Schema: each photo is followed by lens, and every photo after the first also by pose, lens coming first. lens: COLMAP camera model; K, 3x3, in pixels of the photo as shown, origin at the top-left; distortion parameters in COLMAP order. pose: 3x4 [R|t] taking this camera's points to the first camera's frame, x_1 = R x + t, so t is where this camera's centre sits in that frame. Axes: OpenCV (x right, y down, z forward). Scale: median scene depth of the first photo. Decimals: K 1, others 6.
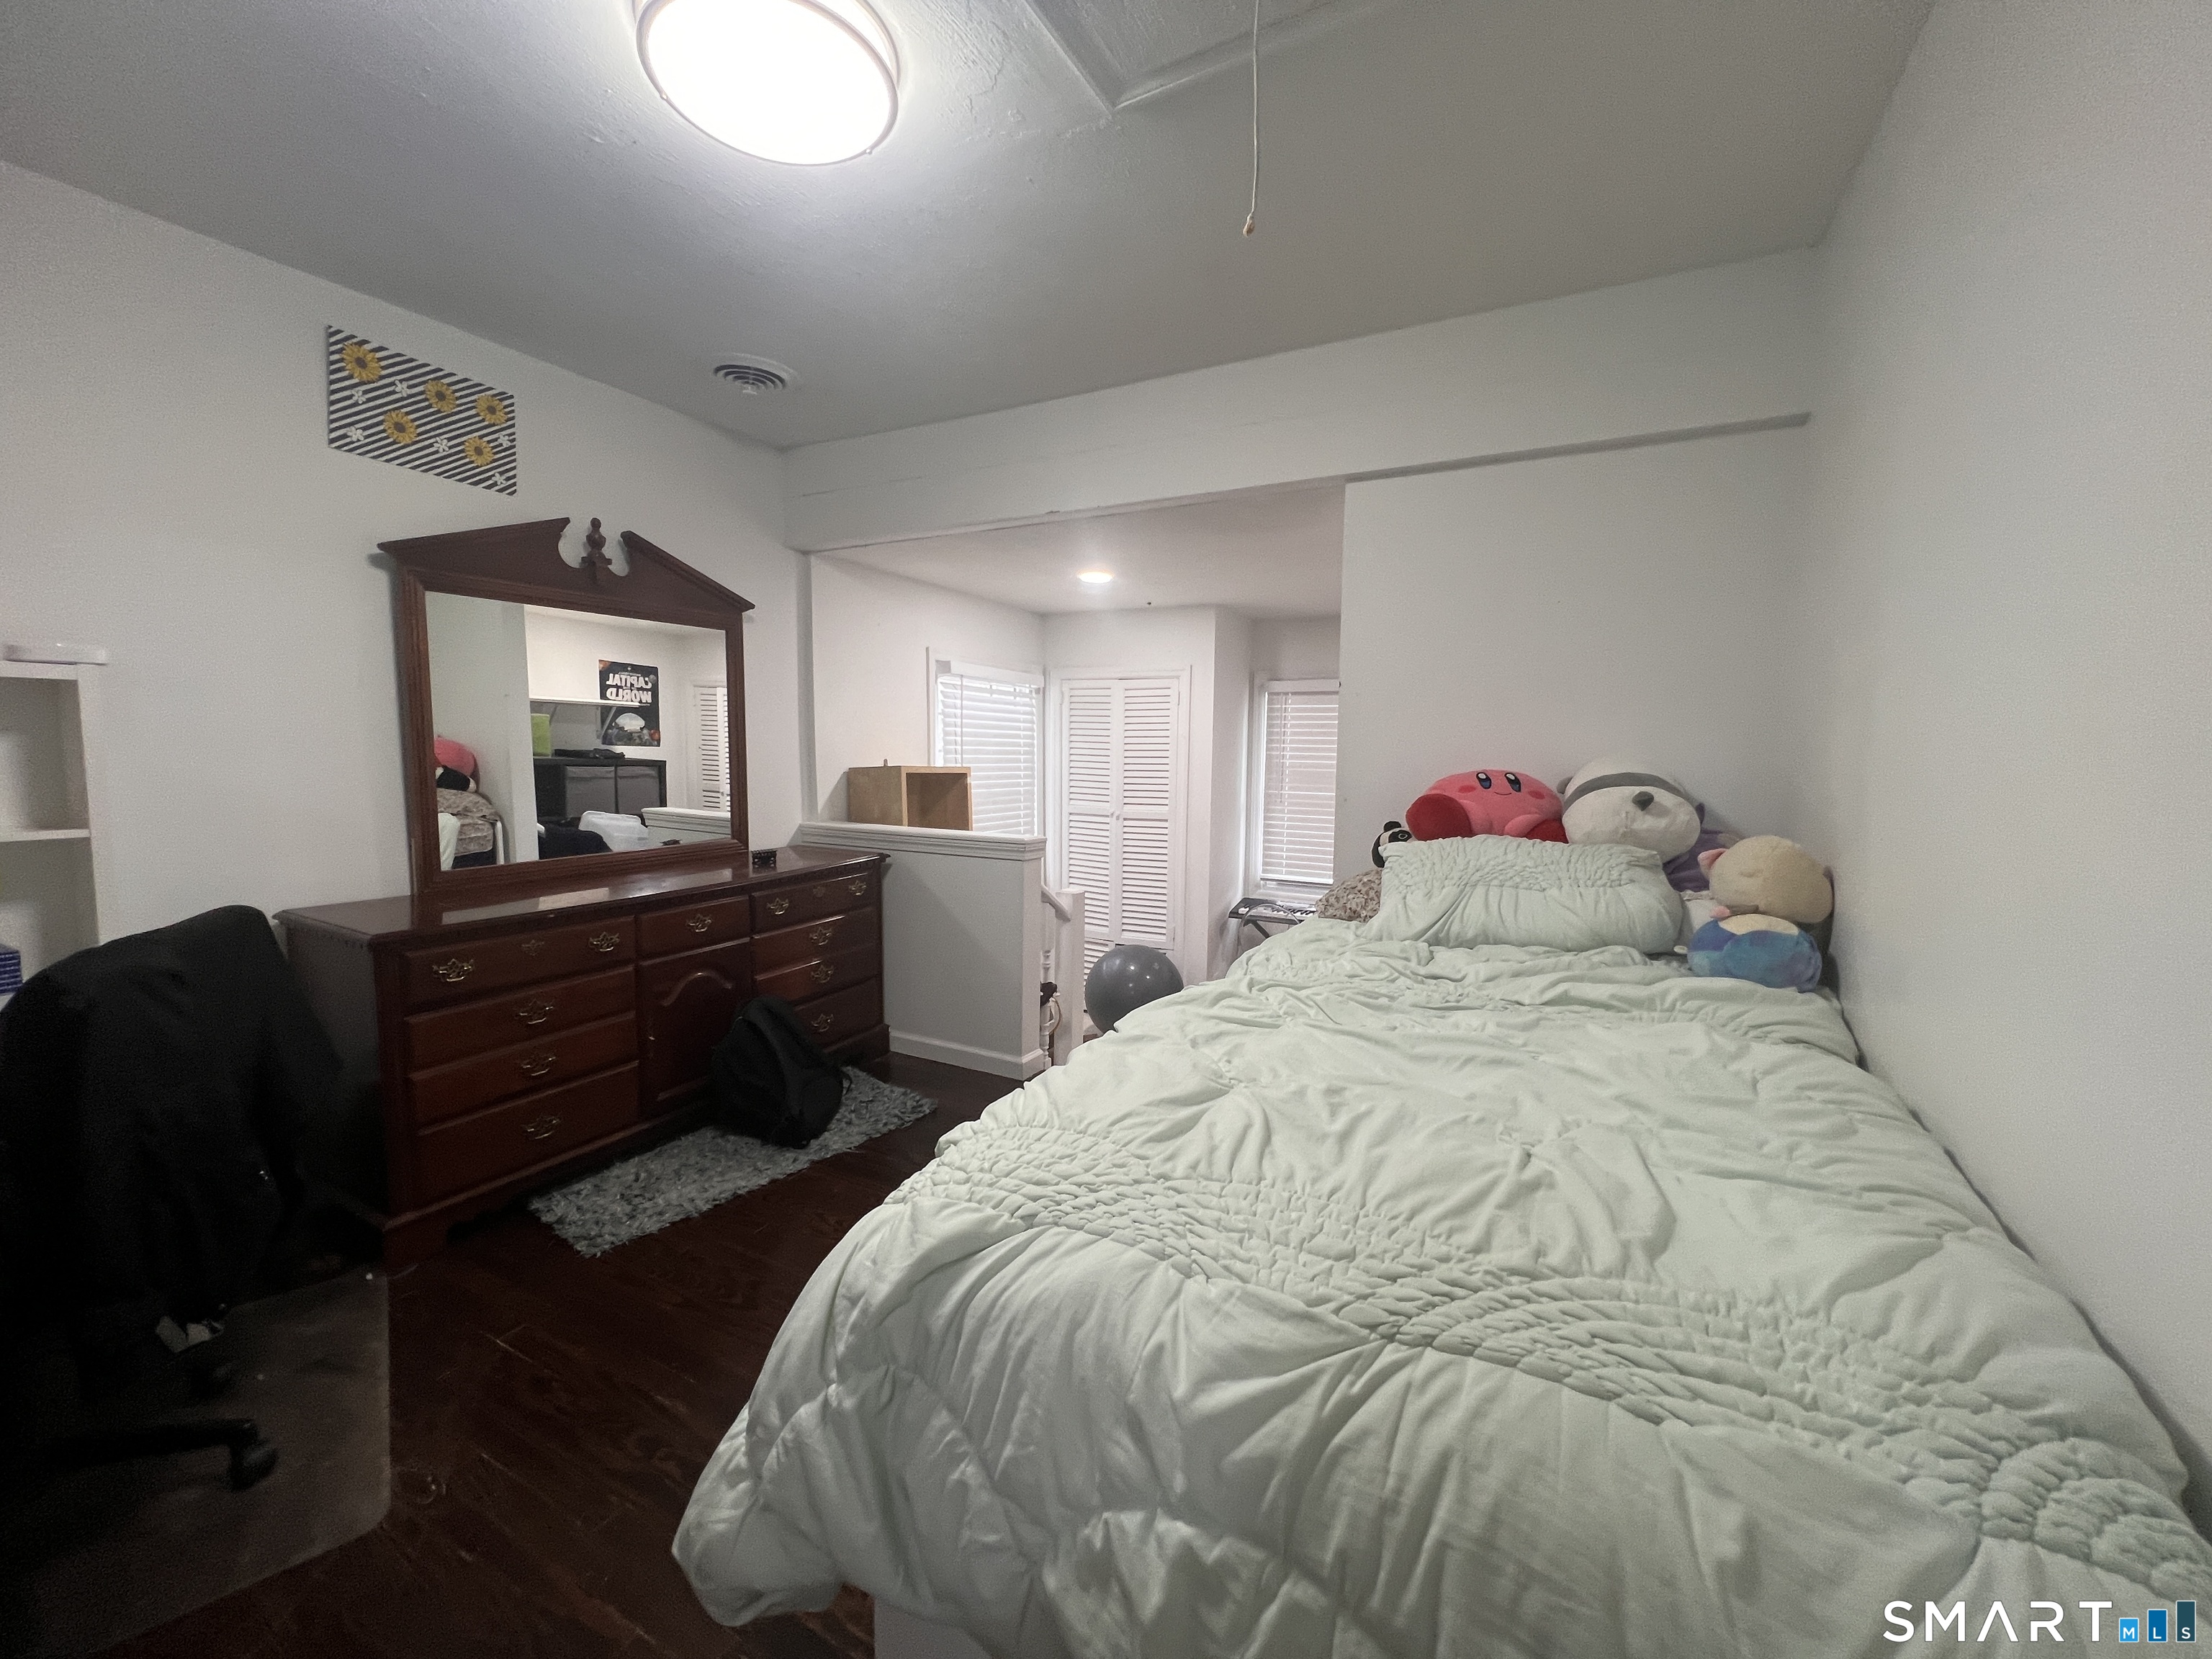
lens RADIAL K [[883.8, 0, 1108.2], [0, 883.8, 821.6], [0, 0, 1]] dist [-0.000958, 0.000403]
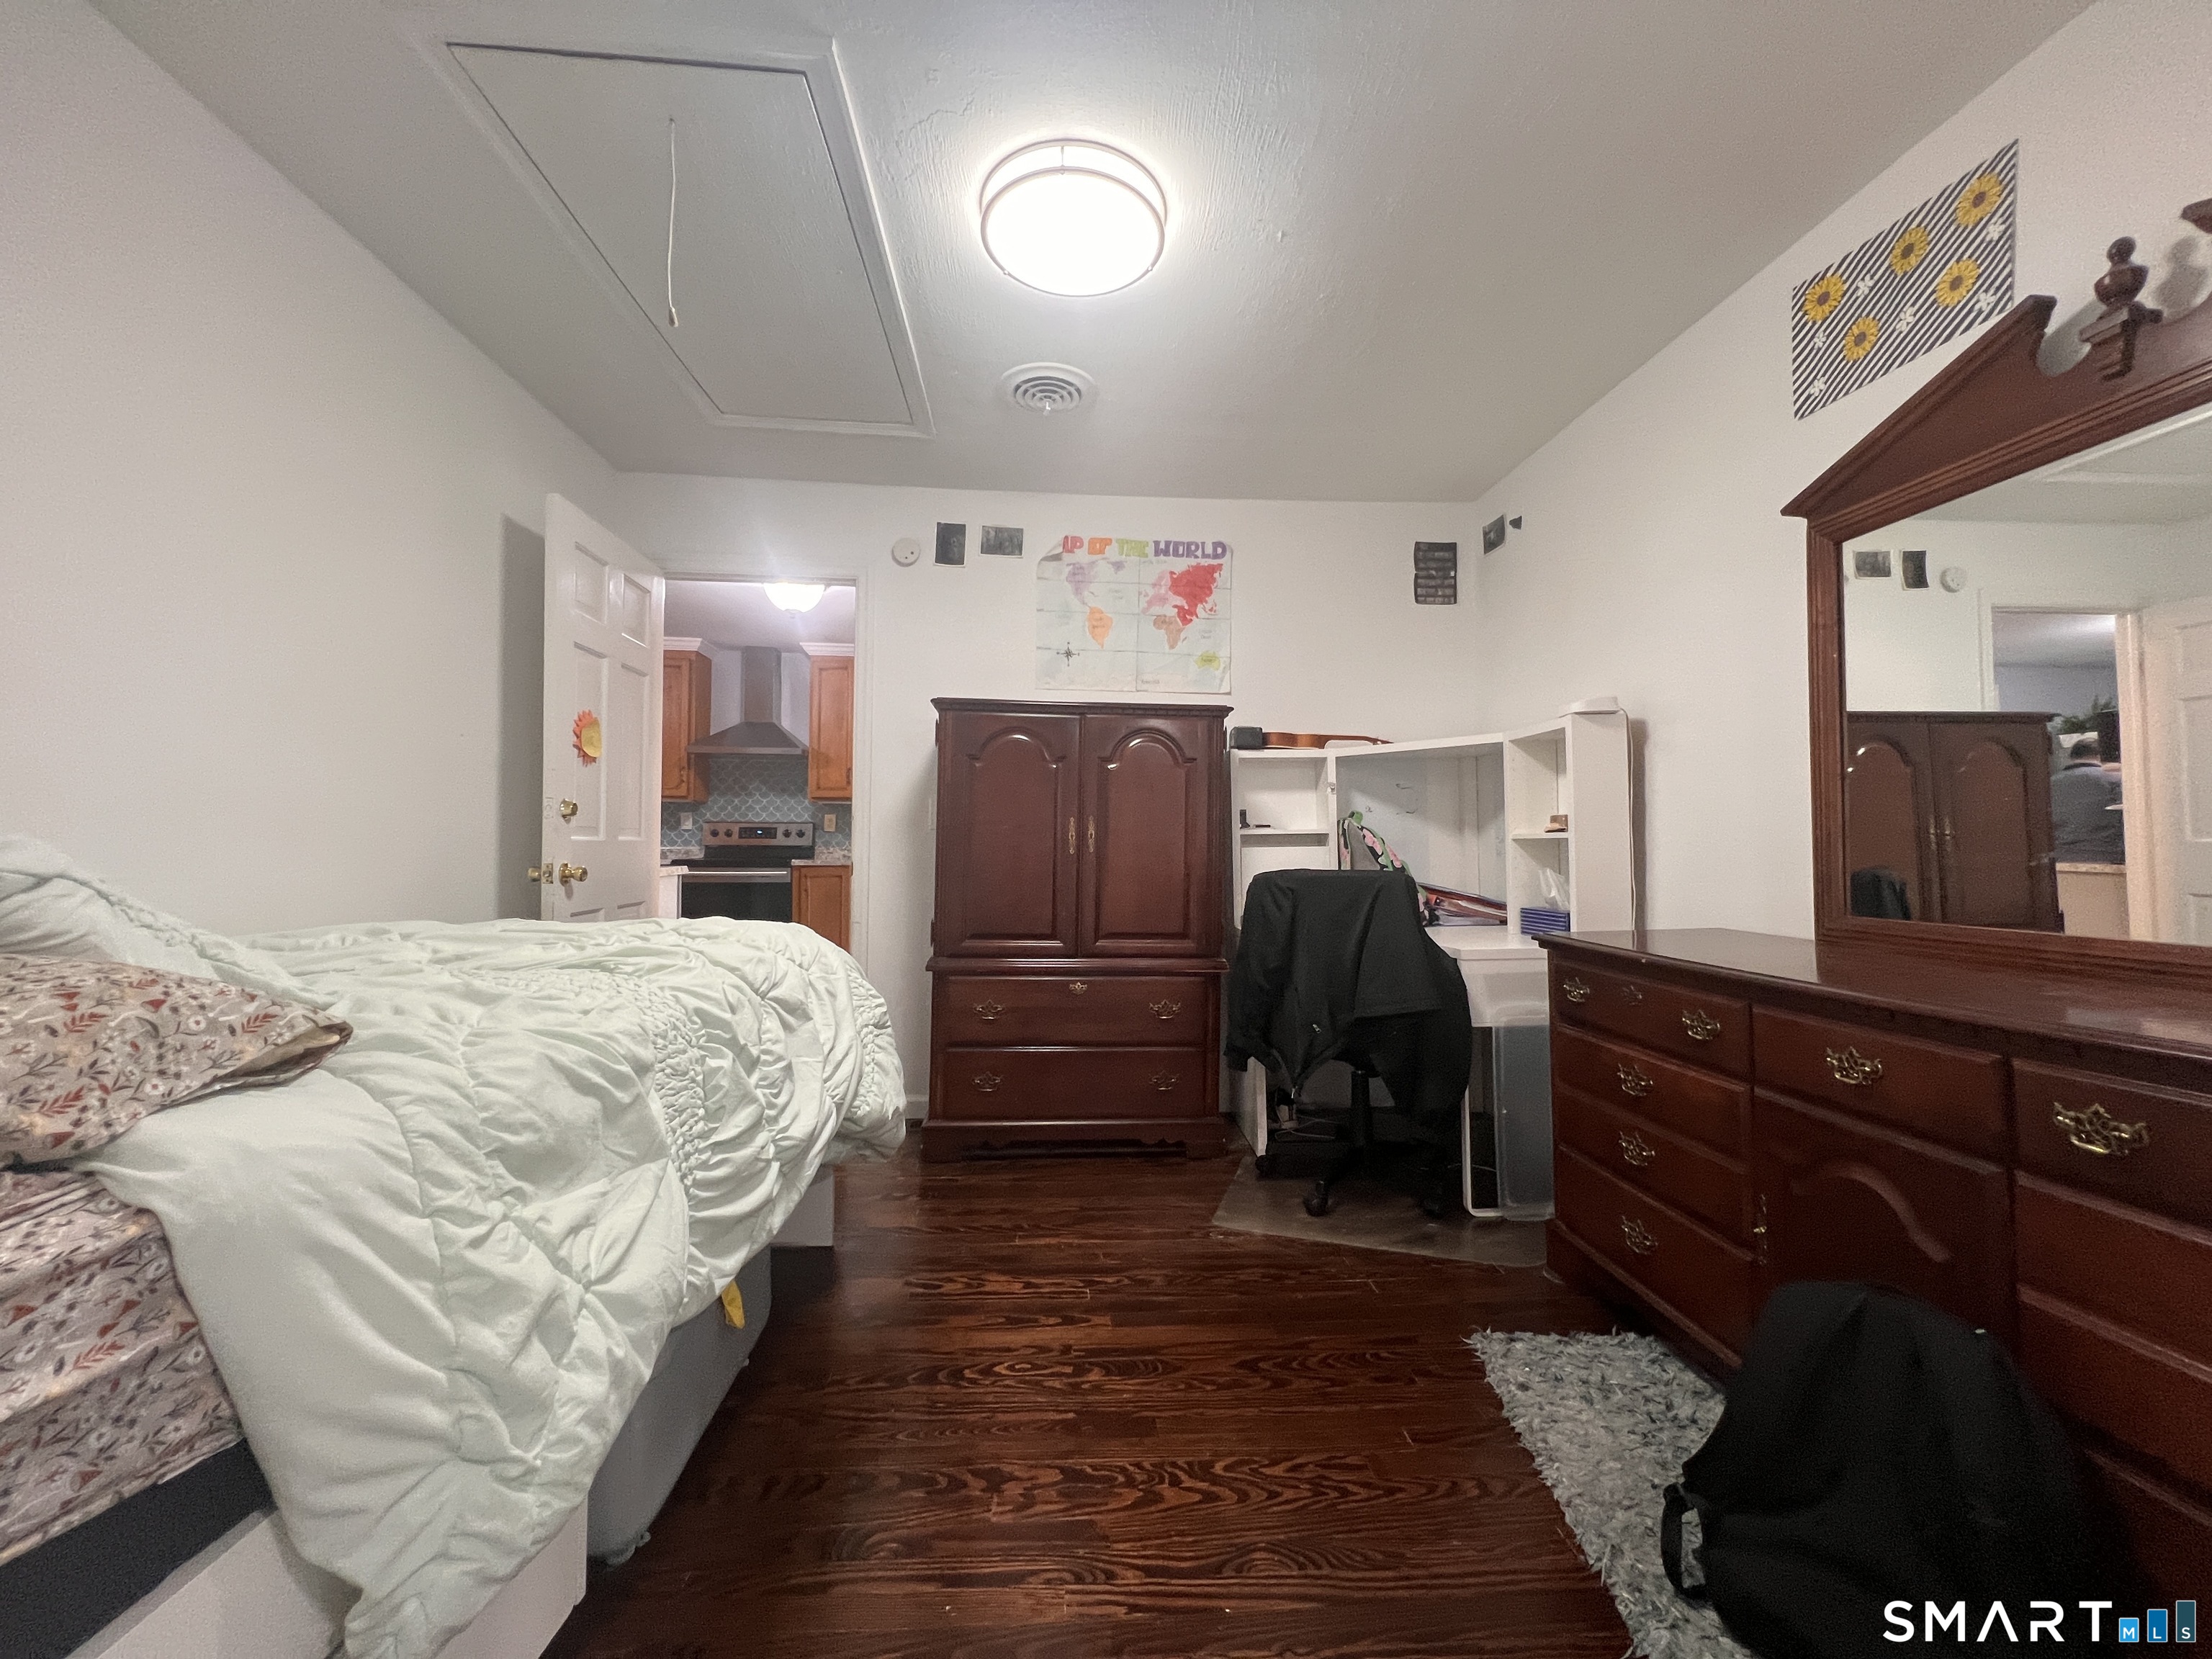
lens RADIAL K [[883.8, 0, 1104.4], [0, 883.8, 817.7], [0, 0, 1]] dist [-0.000958, 0.000403]
pose [[-0.847442, -0.031823, -0.529934, 0.162983], [-0.061278, 0.997393, 0.038098, -0.015768], [0.527340, 0.064759, -0.847183, 1.367099]]
